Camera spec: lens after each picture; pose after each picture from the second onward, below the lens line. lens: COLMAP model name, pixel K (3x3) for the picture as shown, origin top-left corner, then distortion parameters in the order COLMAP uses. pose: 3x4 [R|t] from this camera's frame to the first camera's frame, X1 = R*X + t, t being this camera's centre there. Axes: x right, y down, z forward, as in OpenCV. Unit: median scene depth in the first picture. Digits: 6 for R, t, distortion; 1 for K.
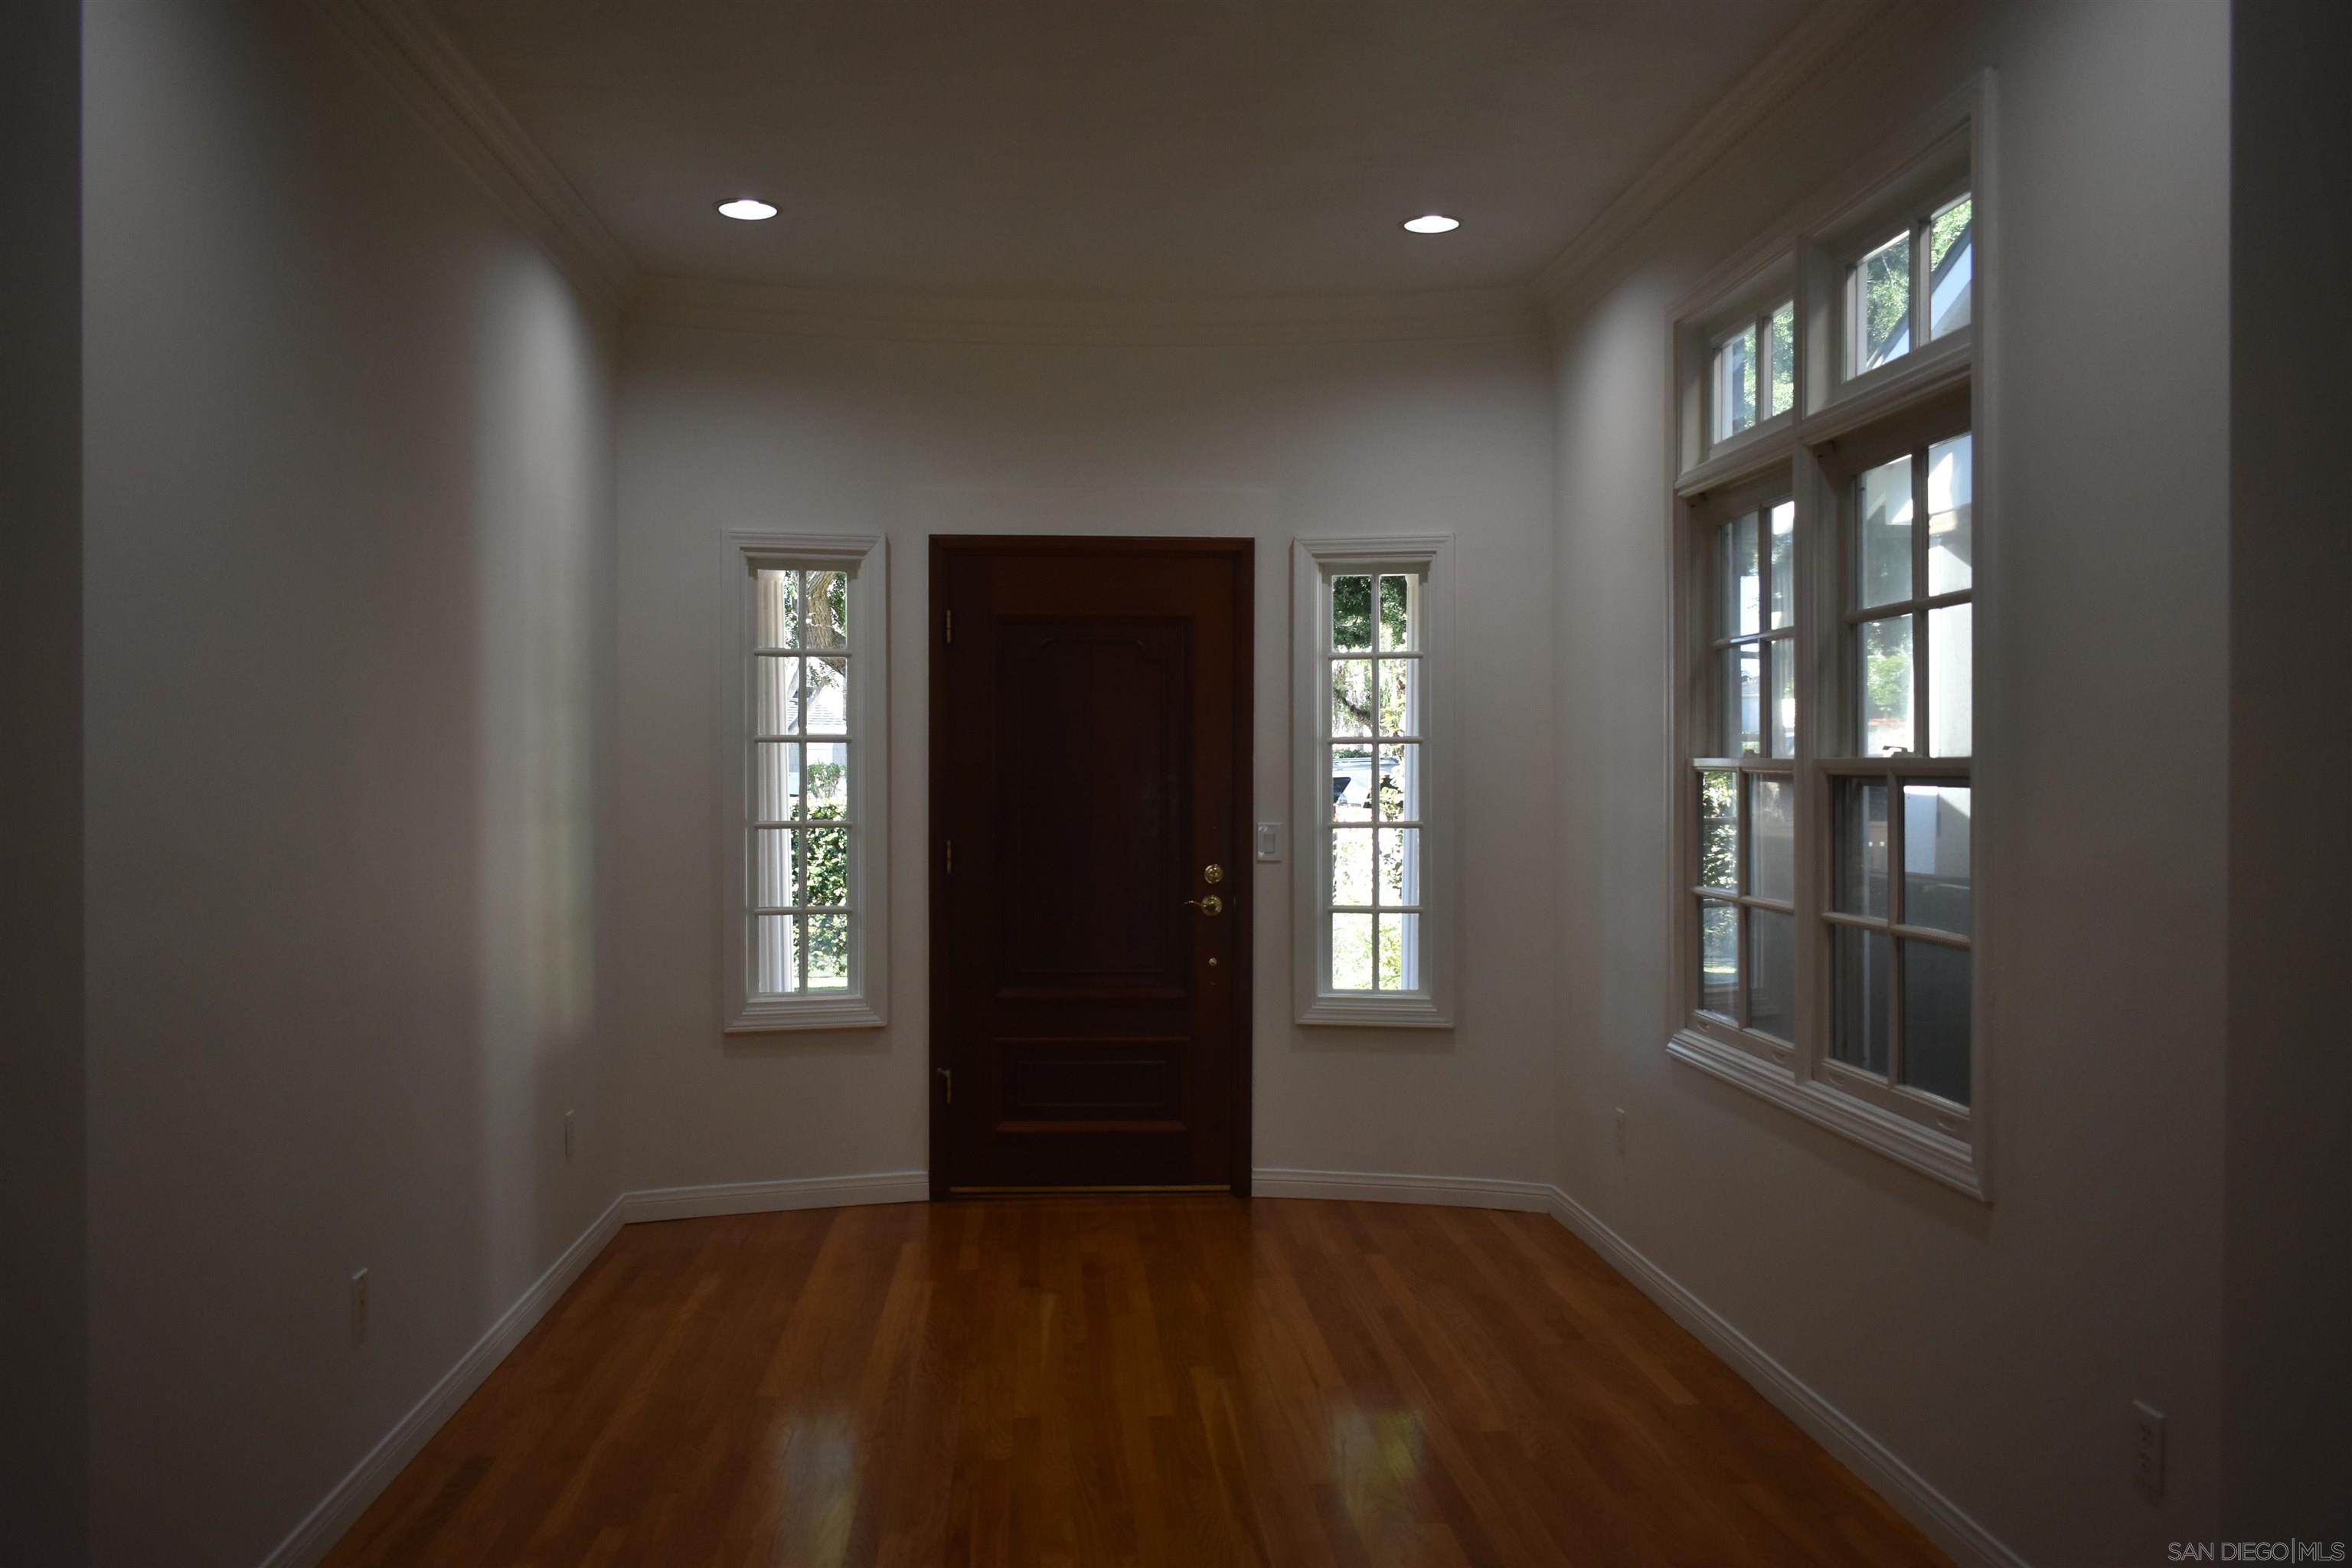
lens RADIAL K [[1808.7, 0, 1177.1], [0, 1808.7, 788.2], [0, 0, 1]] dist [-0.014179, 0.006899]
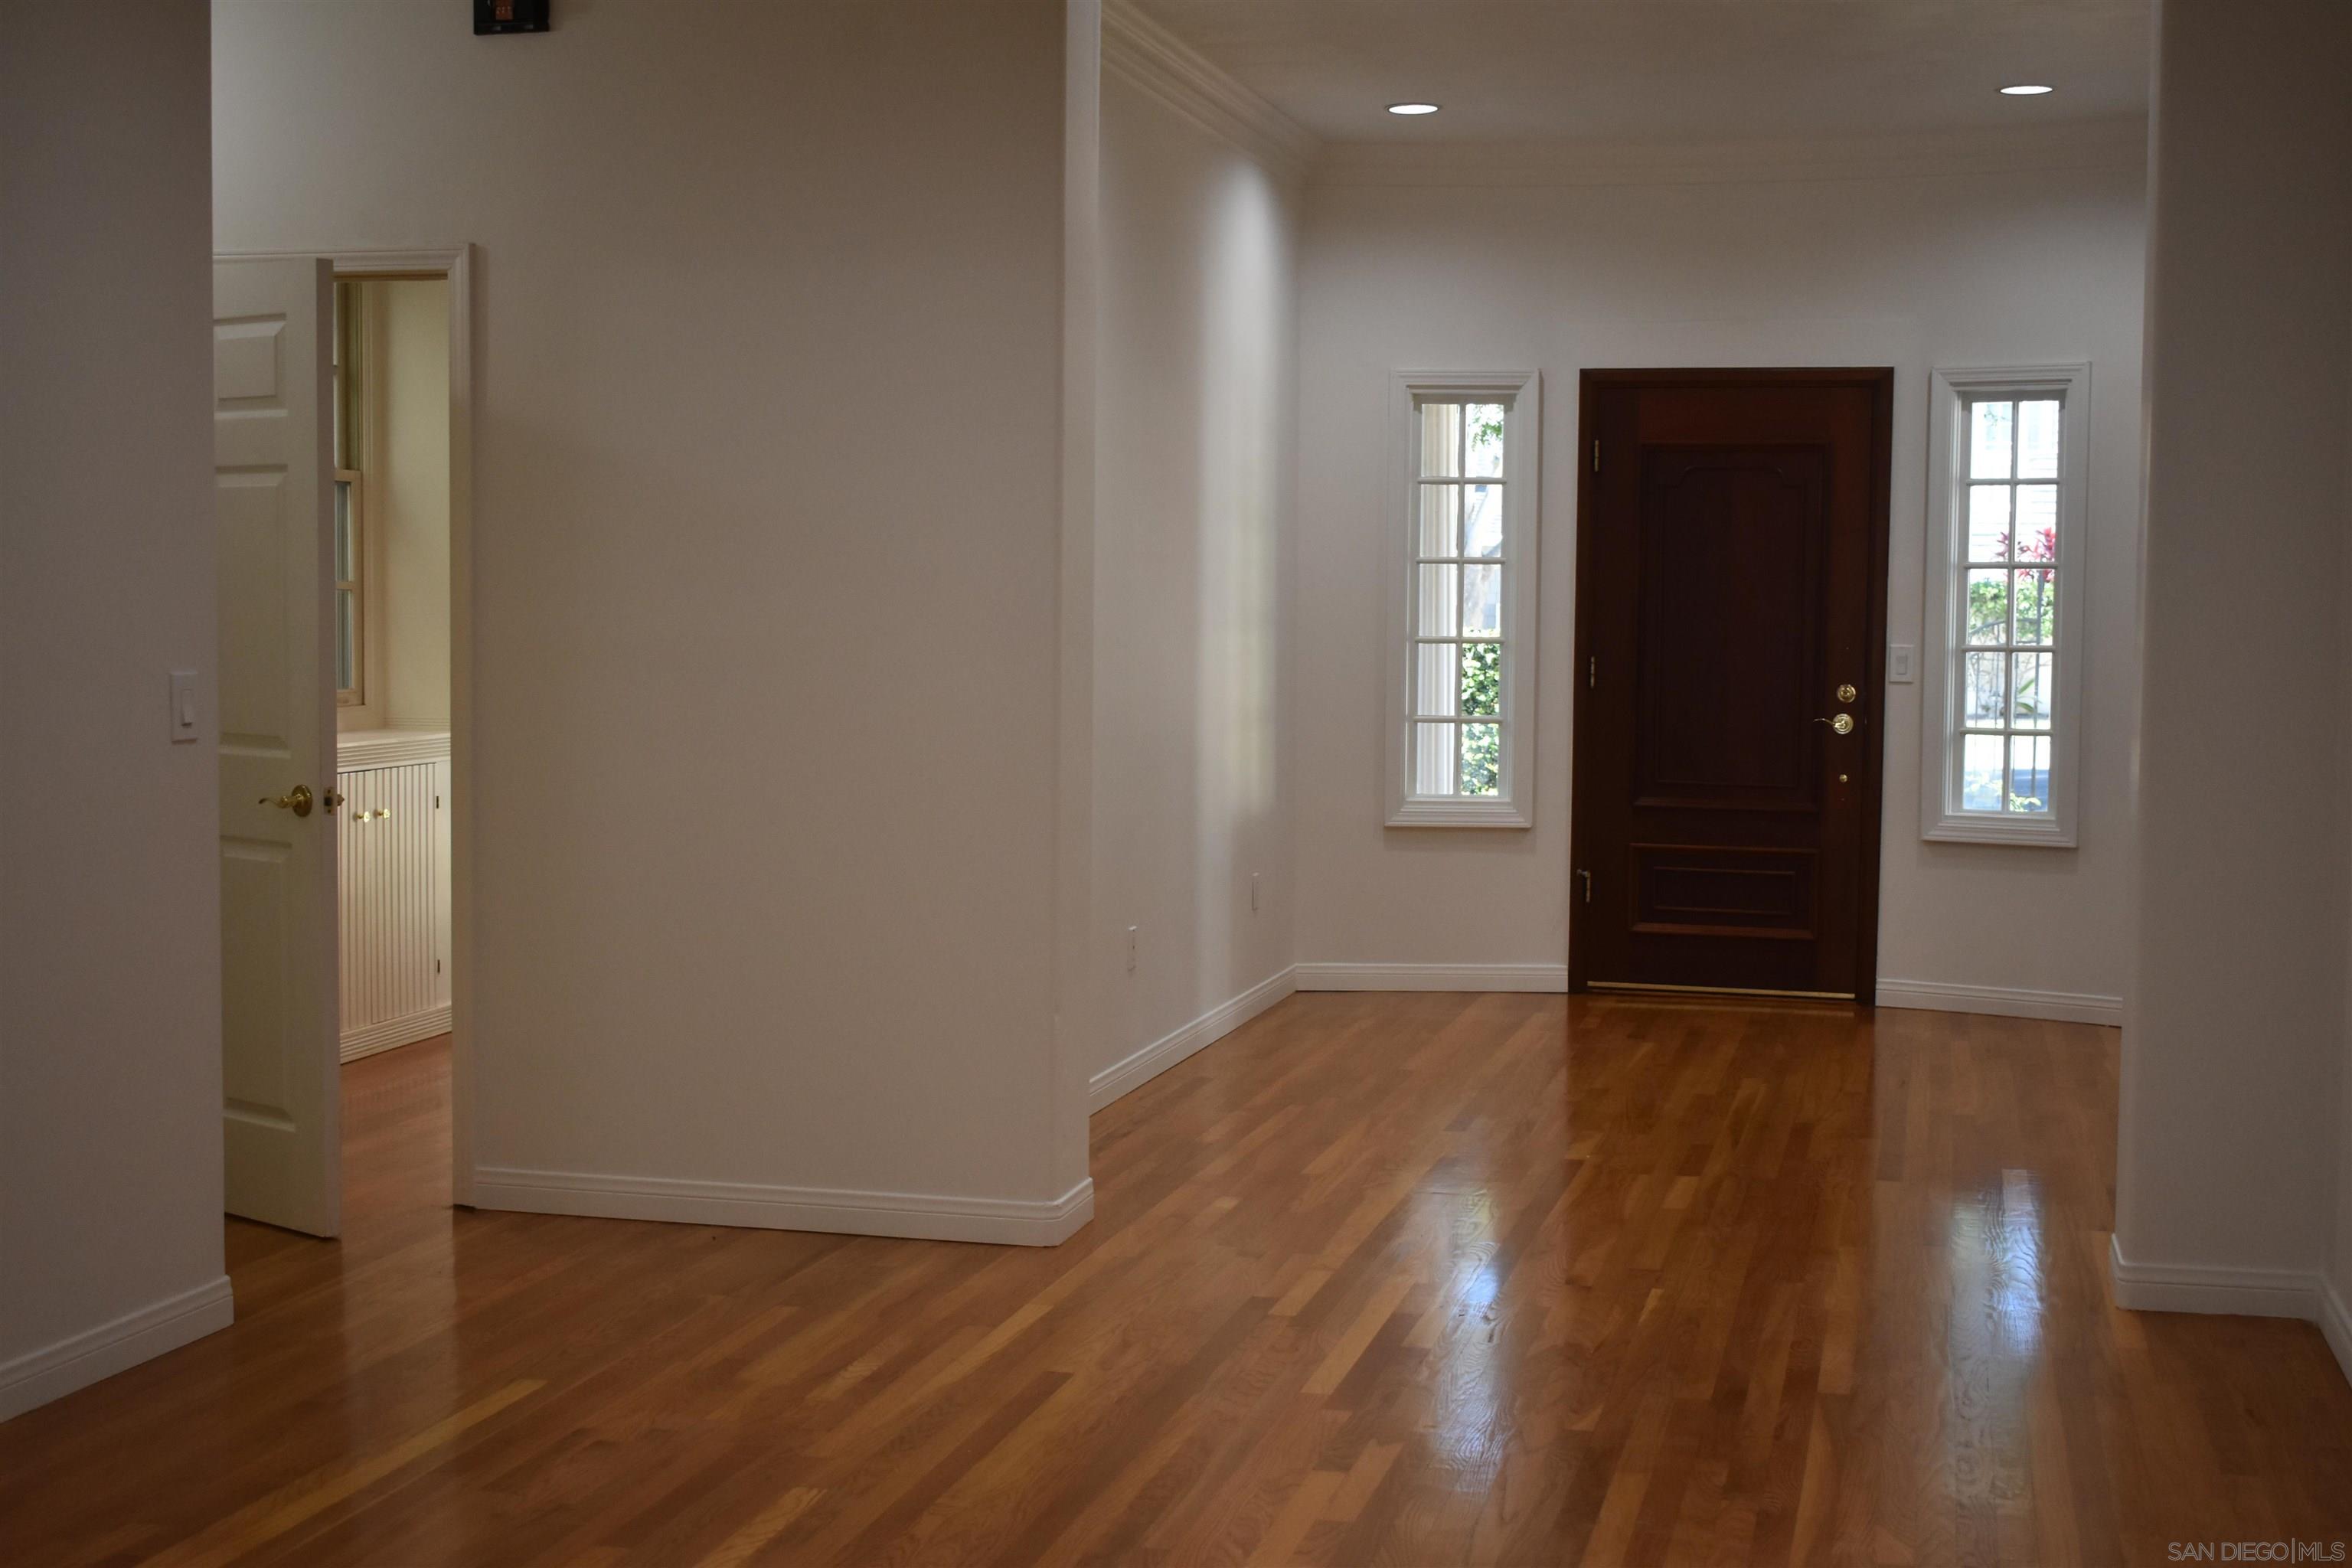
lens RADIAL K [[2913.8, 0, 1160.4], [0, 2913.8, 790.3], [0, 0, 1]] dist [-0.066769, 0.000000]
pose [[0.945386, 0.029794, -0.324589, 0.191928], [-0.012832, 0.998444, 0.054273, 0.017785], [0.325701, -0.047144, 0.944297, -0.707074]]
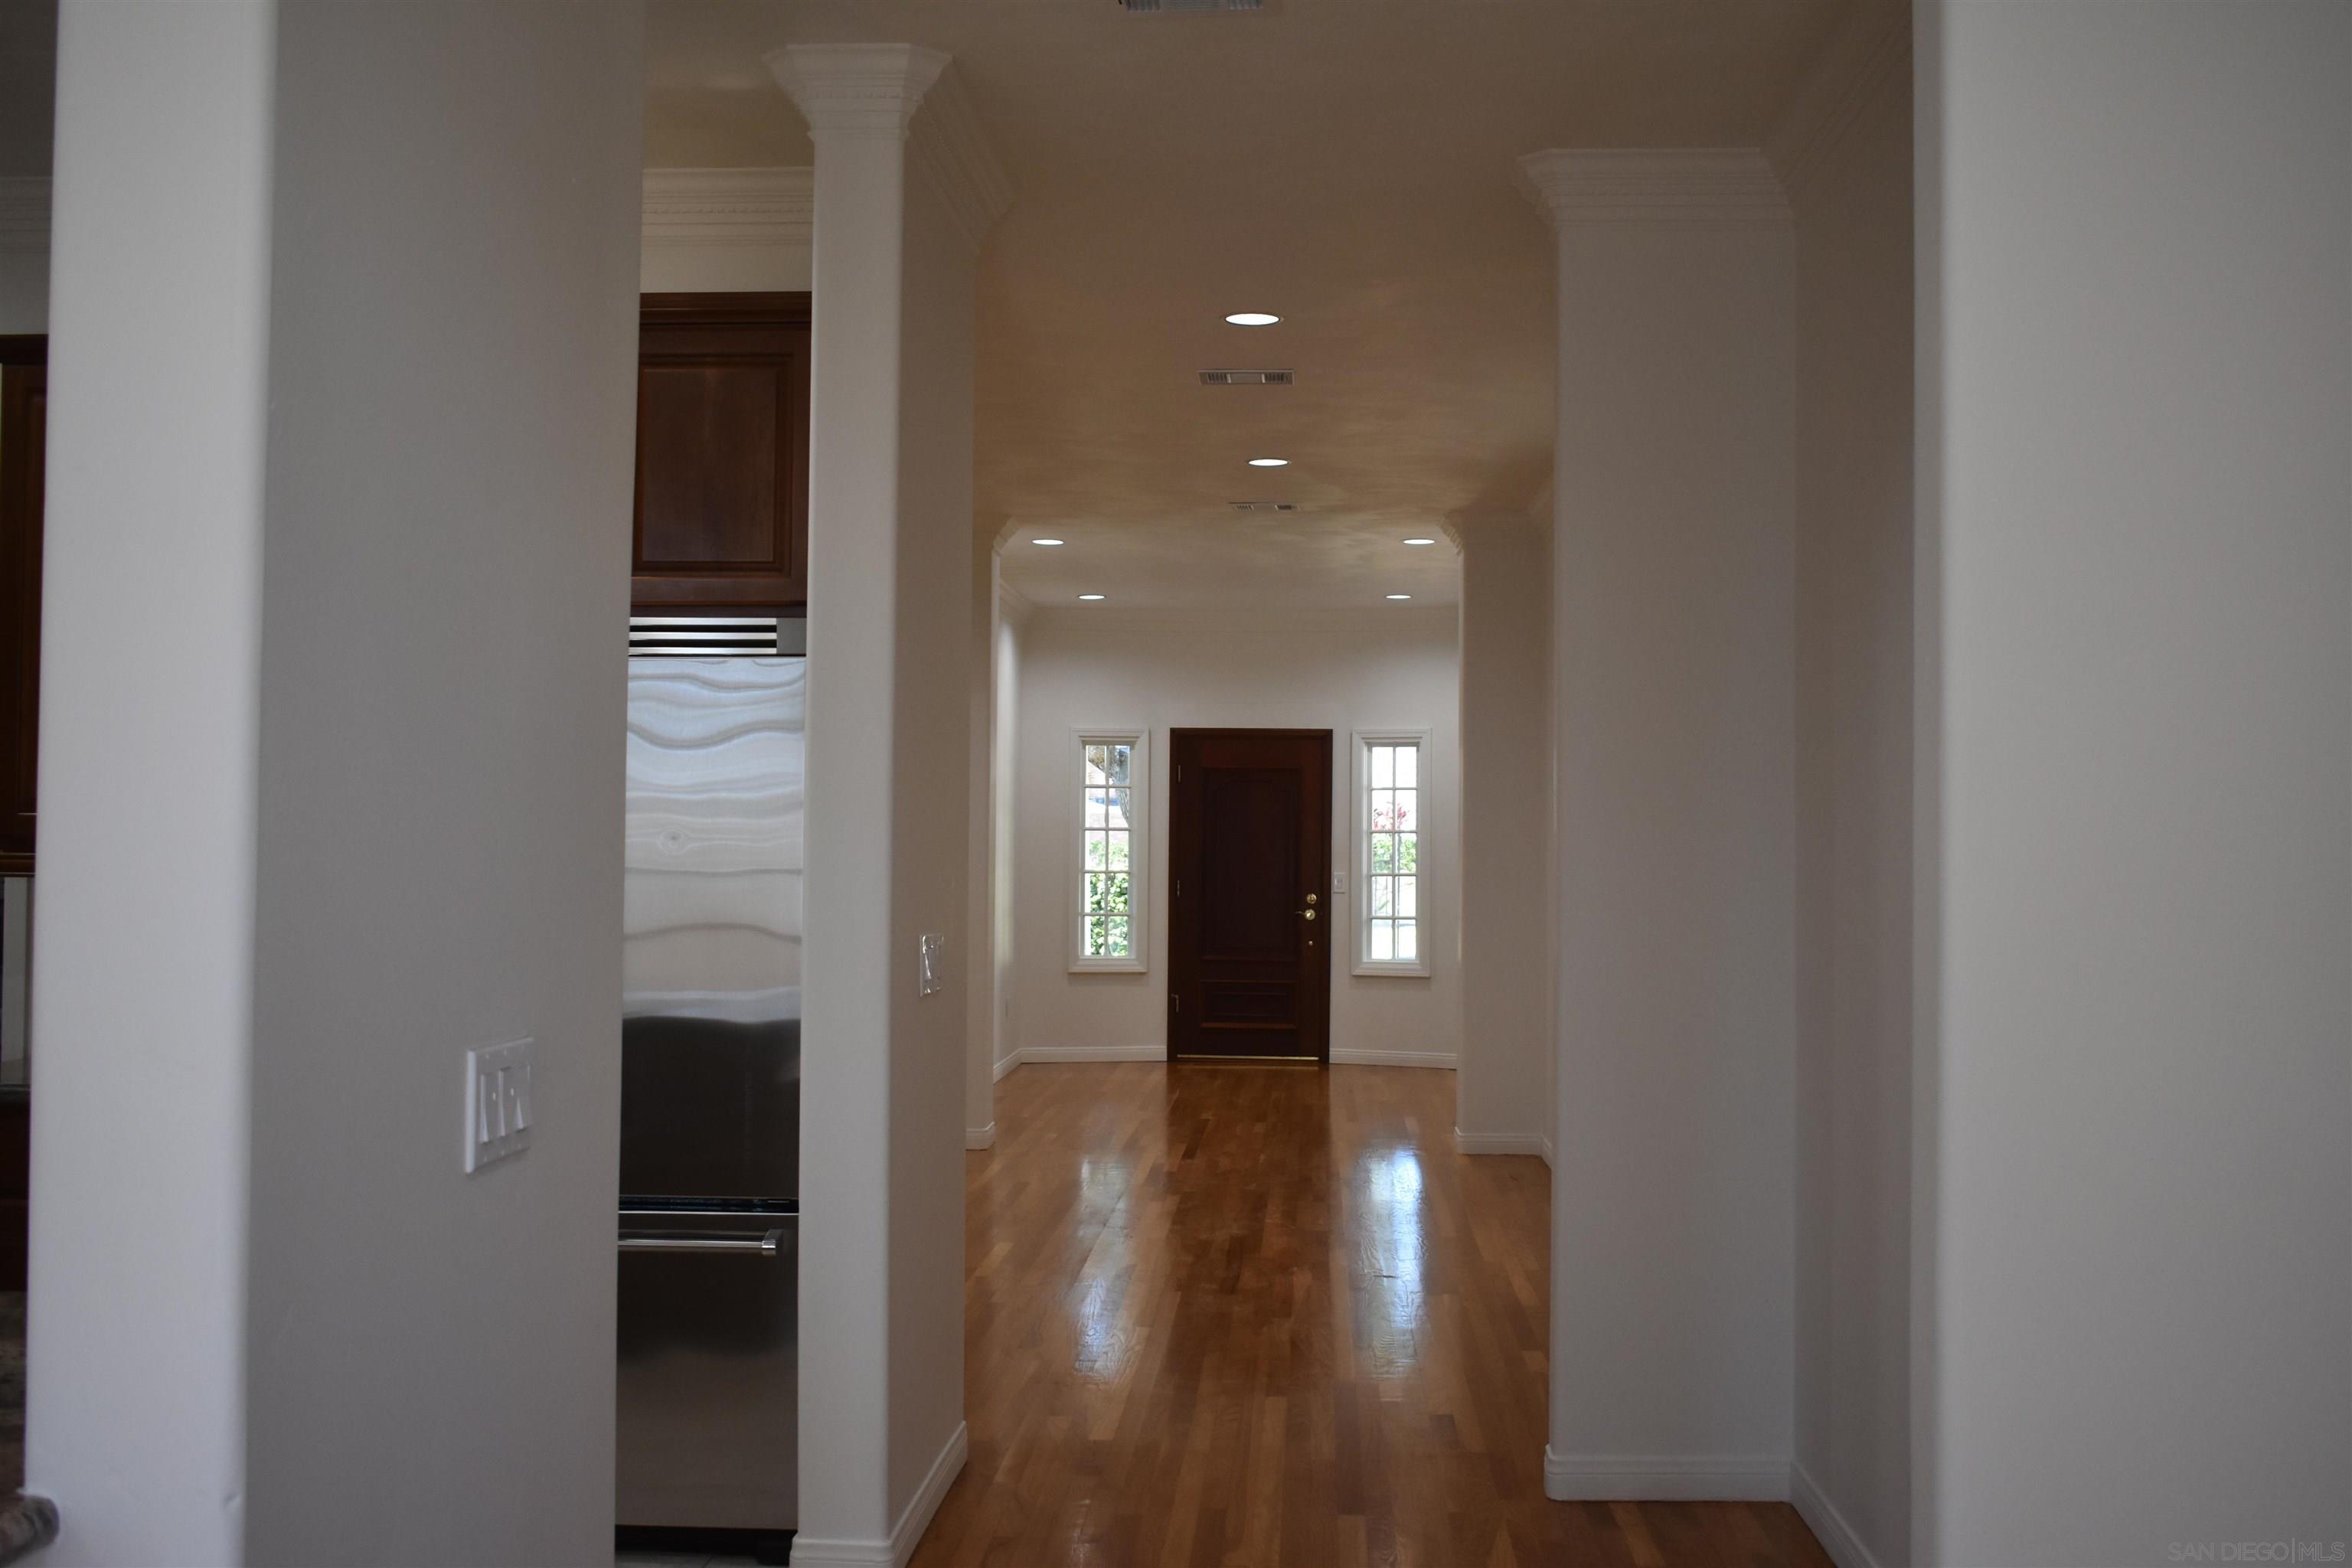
lens RADIAL K [[2199.0, 0, 1184.1], [0, 2199.0, 783.8], [0, 0, 1]] dist [0.021431, 0.000000]
pose [[0.991588, 0.003335, -0.129388, 0.194958], [-0.008892, 0.999062, -0.042391, 0.025466], [0.129125, 0.043185, 0.990688, -1.417961]]
